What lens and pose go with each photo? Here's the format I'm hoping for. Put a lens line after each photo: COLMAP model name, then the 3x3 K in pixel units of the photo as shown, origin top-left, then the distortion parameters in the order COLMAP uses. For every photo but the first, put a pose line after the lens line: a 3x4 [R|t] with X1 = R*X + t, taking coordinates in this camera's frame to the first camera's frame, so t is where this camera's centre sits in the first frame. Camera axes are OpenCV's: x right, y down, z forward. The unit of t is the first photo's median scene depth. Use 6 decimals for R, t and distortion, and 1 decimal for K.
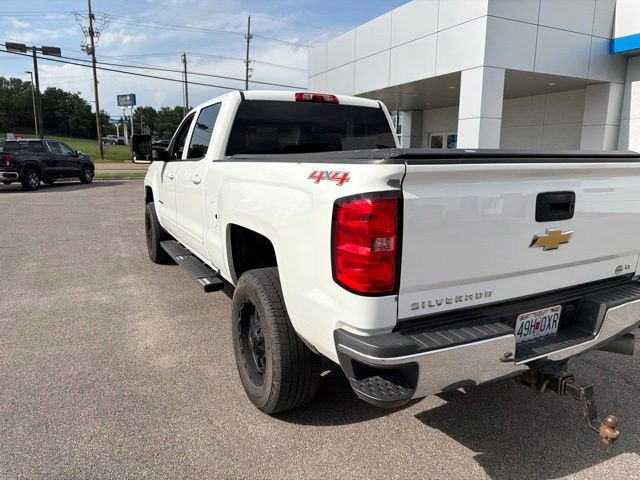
lens RADIAL K [[455.2, 0, 321.8], [0, 455.2, 254.3], [0, 0, 1]] dist [0.006755, -0.009179]
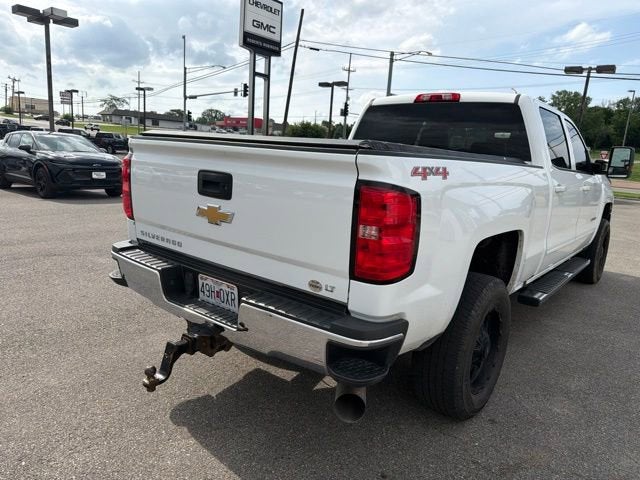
lens RADIAL K [[451.0, 0, 325.6], [0, 451.0, 260.6], [0, 0, 1]] dist [0.035526, -0.036405]
pose [[0.397424, 0.235979, -0.886774, 0.928019], [-0.259929, 0.955739, 0.137840, -0.084908], [0.880052, 0.175717, 0.441172, 0.446139]]
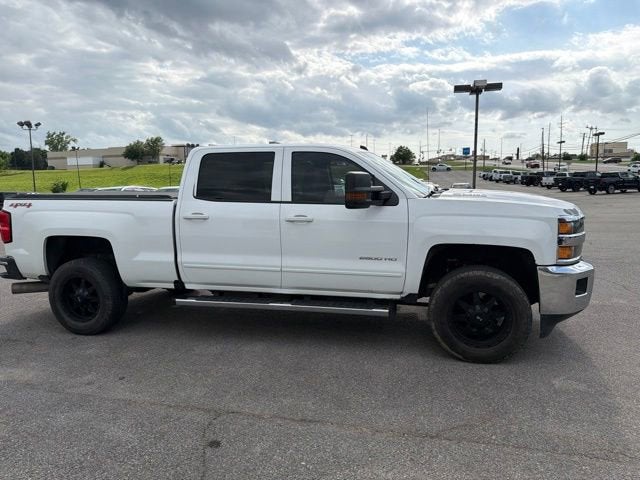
lens RADIAL K [[453.1, 0, 321.7], [0, 453.1, 251.1], [0, 0, 1]] dist [0.037419, -0.050898]
pose [[-0.668328, 0.123715, -0.733507, 0.915044], [-0.147343, 0.944519, 0.293554, -0.539674], [0.729128, 0.304268, -0.613020, 2.274755]]
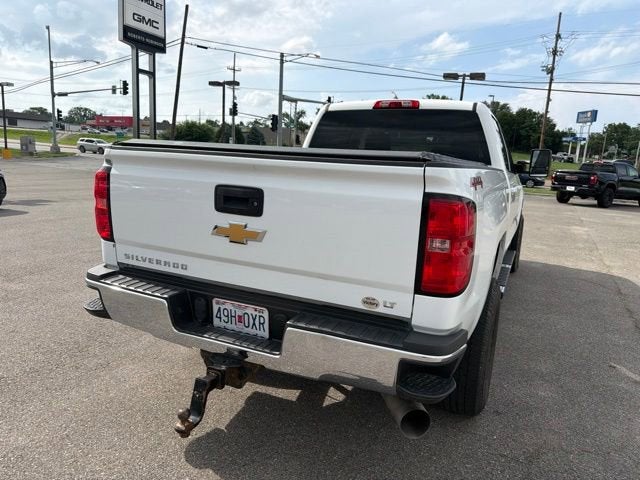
lens RADIAL K [[454.0, 0, 324.4], [0, 454.0, 258.2], [0, 0, 1]] dist [0.006570, -0.004976]
pose [[0.603740, 0.198356, -0.772110, 0.811273], [-0.220382, 0.972332, 0.077469, -0.056702], [0.766114, 0.123387, 0.630750, 0.300259]]
